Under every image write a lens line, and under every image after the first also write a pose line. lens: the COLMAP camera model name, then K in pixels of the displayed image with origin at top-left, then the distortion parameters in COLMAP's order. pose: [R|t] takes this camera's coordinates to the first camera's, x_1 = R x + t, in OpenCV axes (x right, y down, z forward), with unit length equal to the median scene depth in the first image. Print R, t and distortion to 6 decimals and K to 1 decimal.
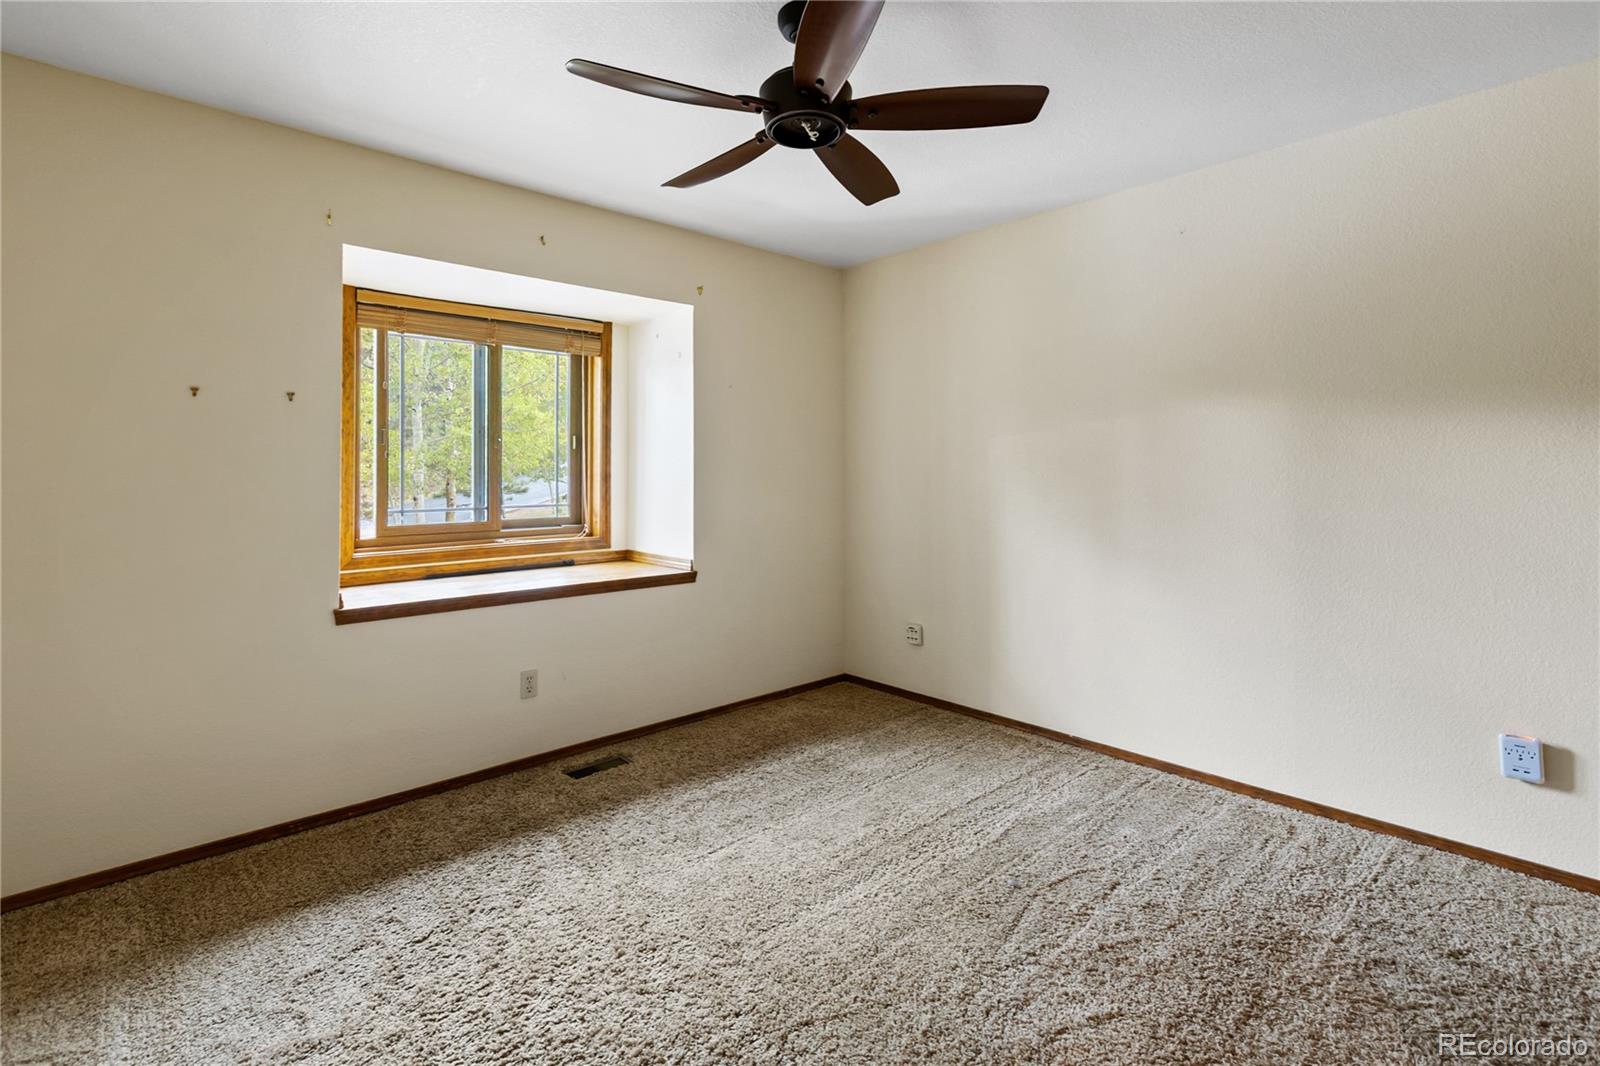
lens RADIAL K [[679.6, 0, 845.0], [0, 679.6, 444.0], [0, 0, 1]] dist [-0.000064, -0.000070]
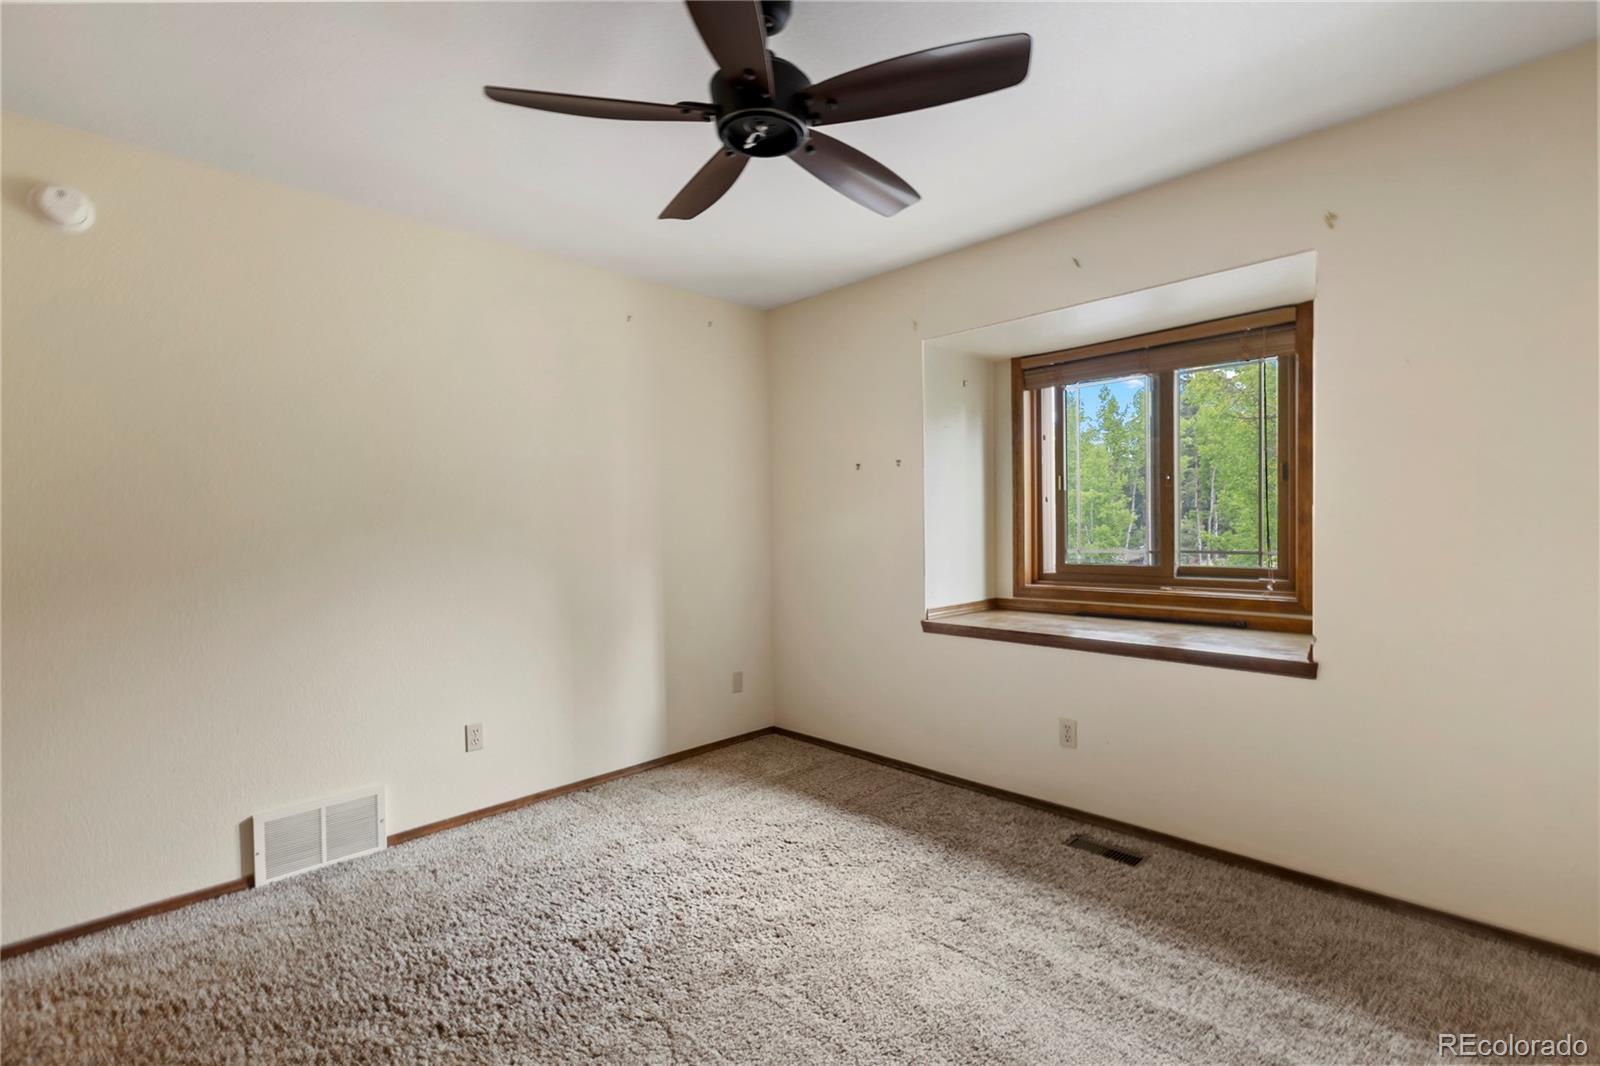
lens RADIAL K [[712.5, 0, 798.8], [0, 712.5, 532.4], [0, 0, 1]] dist [0.002643, -0.005065]
pose [[0.063561, 0.022328, -0.997728, 0.531140], [0.058253, 0.997962, 0.026045, 0.017964], [0.996276, -0.059776, 0.062131, 0.581147]]
